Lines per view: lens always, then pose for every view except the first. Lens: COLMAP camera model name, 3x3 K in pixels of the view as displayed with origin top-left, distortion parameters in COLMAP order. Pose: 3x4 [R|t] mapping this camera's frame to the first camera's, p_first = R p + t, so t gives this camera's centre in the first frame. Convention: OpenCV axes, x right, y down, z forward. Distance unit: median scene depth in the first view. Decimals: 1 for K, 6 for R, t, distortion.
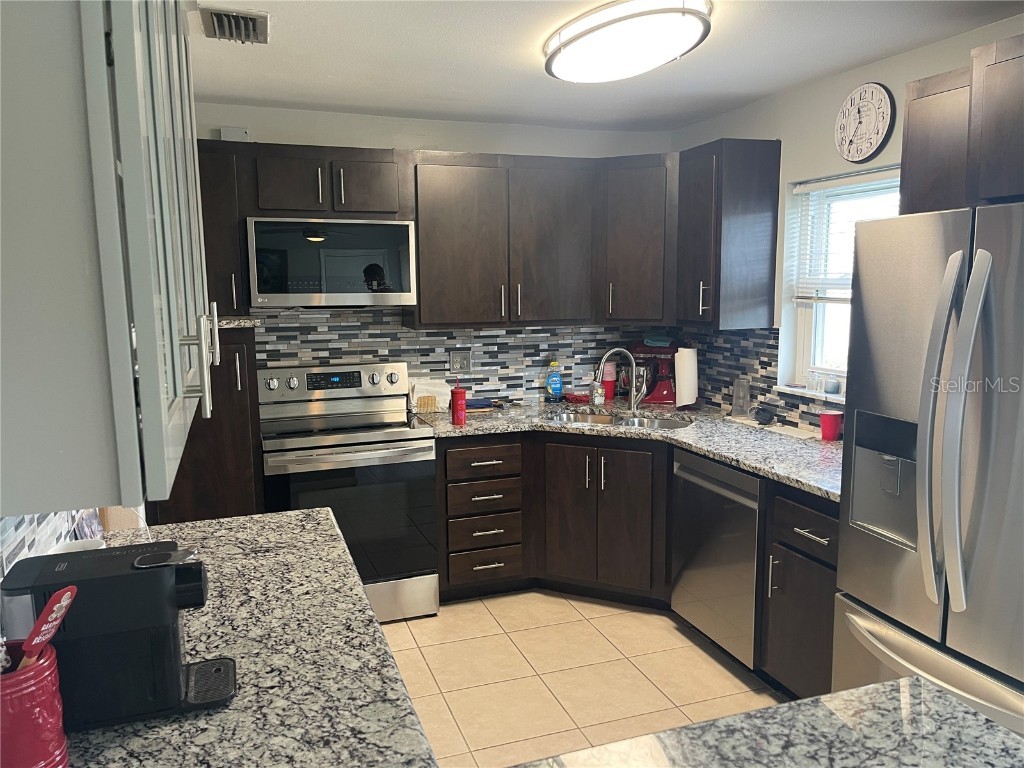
lens RADIAL K [[750.1, 0, 511.7], [0, 750.1, 384.6], [0, 0, 1]] dist [0.000103, -0.000001]
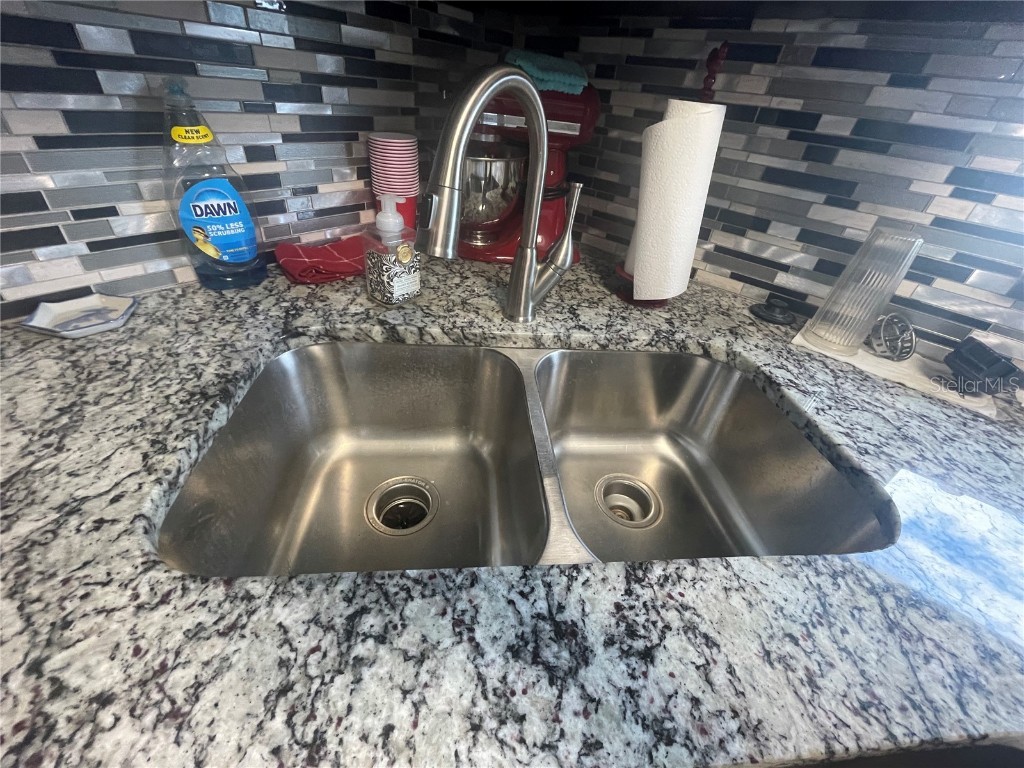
lens RADIAL K [[411.9, 0, 516.3], [0, 411.9, 386.5], [0, 0, 1]] dist [-0.004275, 0.001429]
pose [[0.853069, -0.233678, 0.466549, 0.067337], [-0.036114, 0.865533, 0.499548, -0.028245], [-0.520547, -0.442998, 0.729921, 0.829023]]
